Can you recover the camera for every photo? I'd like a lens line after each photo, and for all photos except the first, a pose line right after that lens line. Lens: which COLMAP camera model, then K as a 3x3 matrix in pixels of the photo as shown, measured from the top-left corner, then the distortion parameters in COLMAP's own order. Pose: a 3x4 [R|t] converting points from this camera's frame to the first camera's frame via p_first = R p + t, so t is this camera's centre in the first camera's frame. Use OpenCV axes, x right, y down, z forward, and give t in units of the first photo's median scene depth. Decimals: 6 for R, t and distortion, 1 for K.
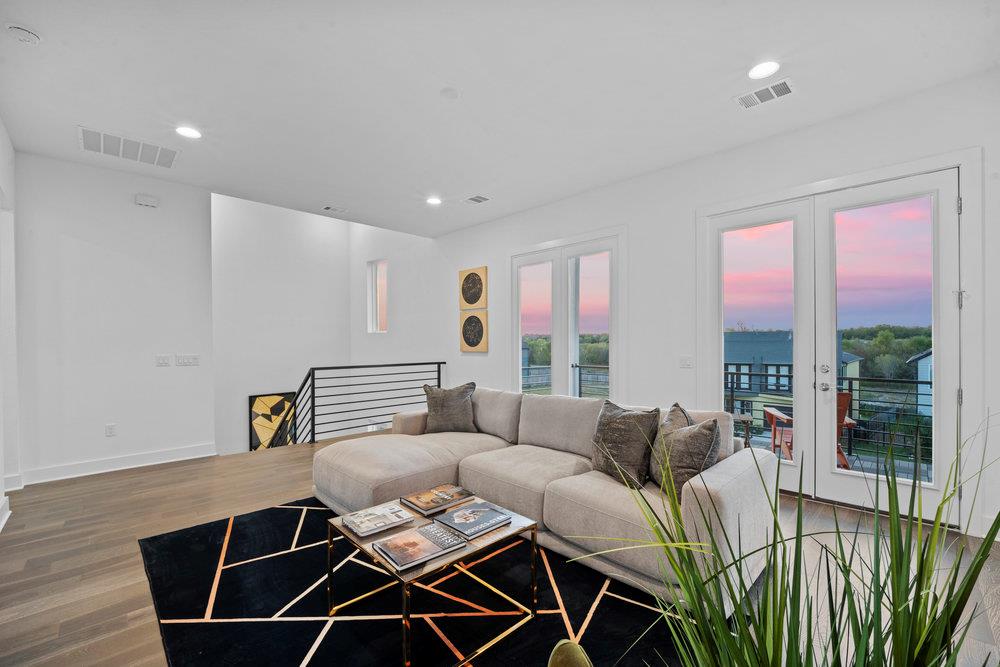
lens RADIAL K [[412.8, 0, 498.6], [0, 412.8, 342.7], [0, 0, 1]] dist [-0.000949, -0.007896]
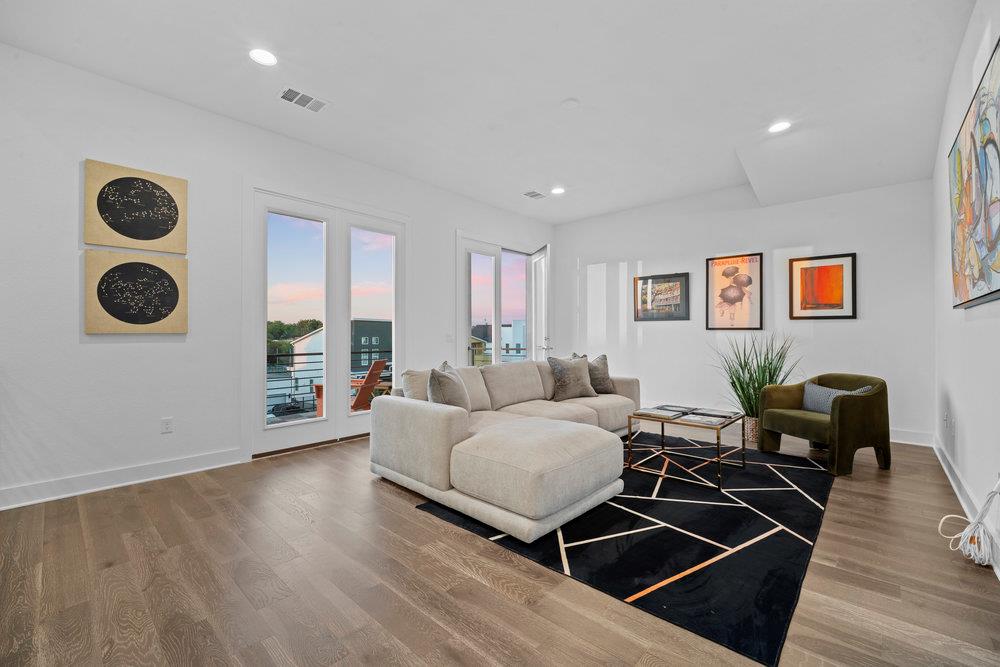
lens RADIAL K [[412.8, 0, 494.6], [0, 412.8, 334.5], [0, 0, 1]] dist [-0.000949, -0.007896]
pose [[-0.042062, 0.009609, 0.999069, -1.047348], [0.004148, 0.999947, -0.009443, 0.055009], [-0.999106, 0.003747, -0.042099, 1.043756]]
